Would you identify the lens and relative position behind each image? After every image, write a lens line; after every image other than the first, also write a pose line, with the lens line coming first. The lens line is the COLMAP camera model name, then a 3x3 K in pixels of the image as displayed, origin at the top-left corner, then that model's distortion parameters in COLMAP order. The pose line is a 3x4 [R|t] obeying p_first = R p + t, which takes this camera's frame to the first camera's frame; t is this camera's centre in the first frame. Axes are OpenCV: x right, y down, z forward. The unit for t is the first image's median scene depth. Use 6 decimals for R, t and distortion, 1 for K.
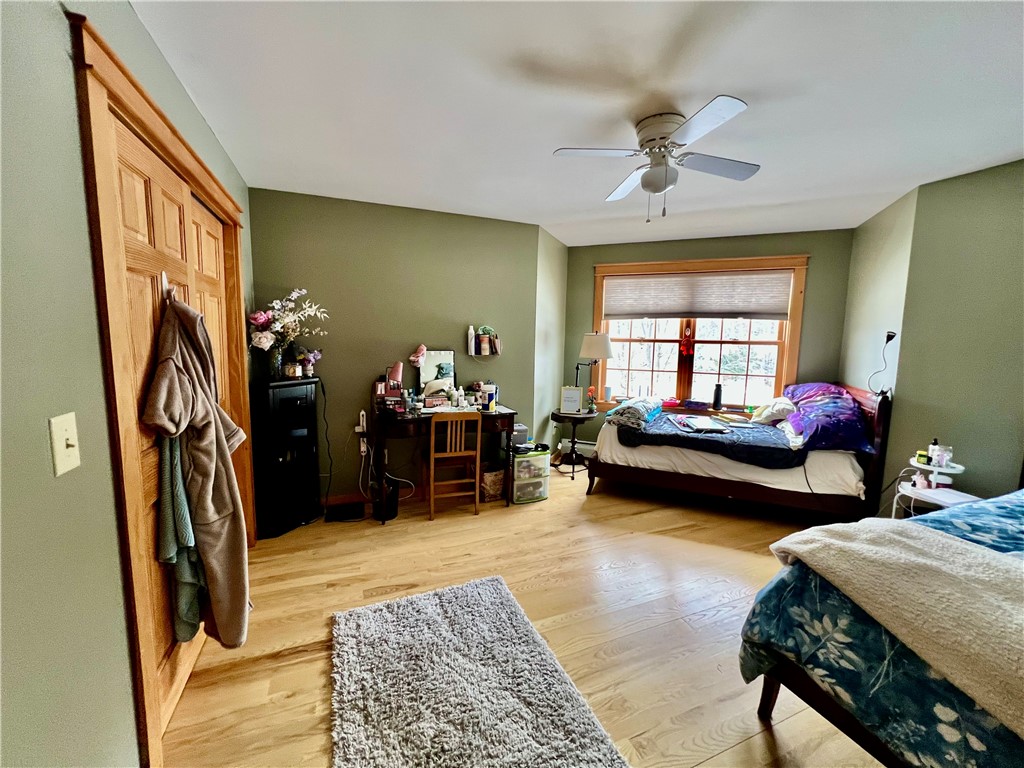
lens RADIAL K [[409.2, 0, 511.6], [0, 409.2, 383.2], [0, 0, 1]] dist [-0.002151, 0.000408]
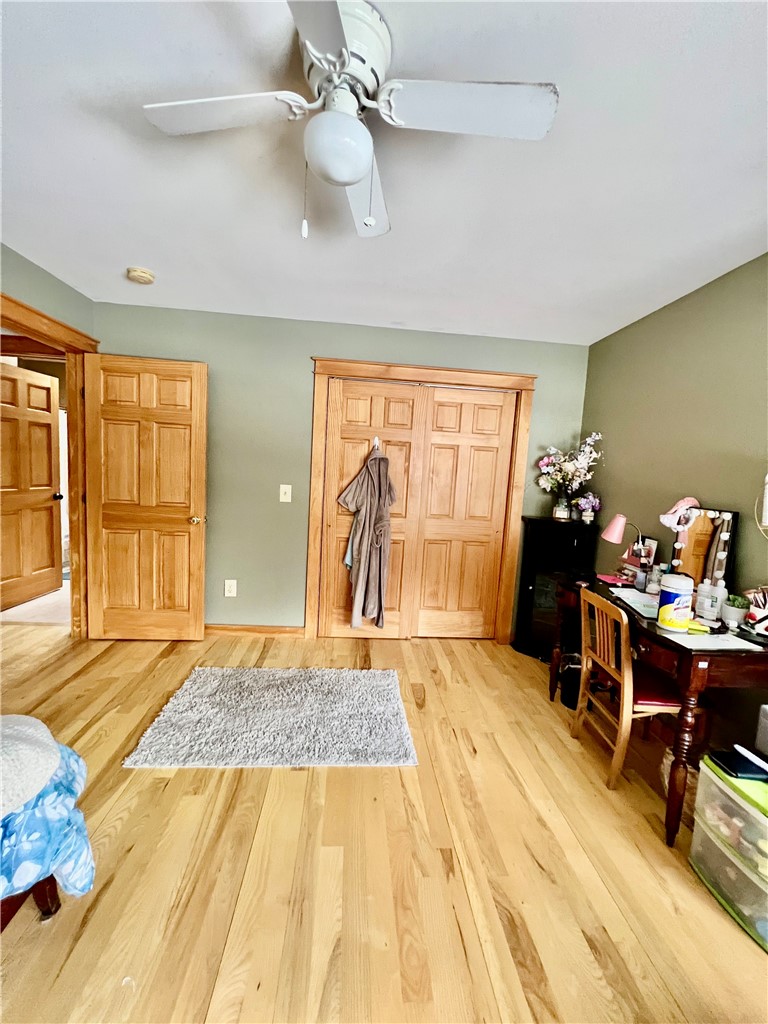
lens RADIAL K [[409.2, 0, 386.2], [0, 409.2, 512.2], [0, 0, 1]] dist [-0.002151, 0.000408]
pose [[-0.306500, 0.066373, -0.949554, 0.683129], [-0.172334, 0.977211, 0.123933, -0.095479], [0.936140, 0.201626, -0.288077, 1.025857]]
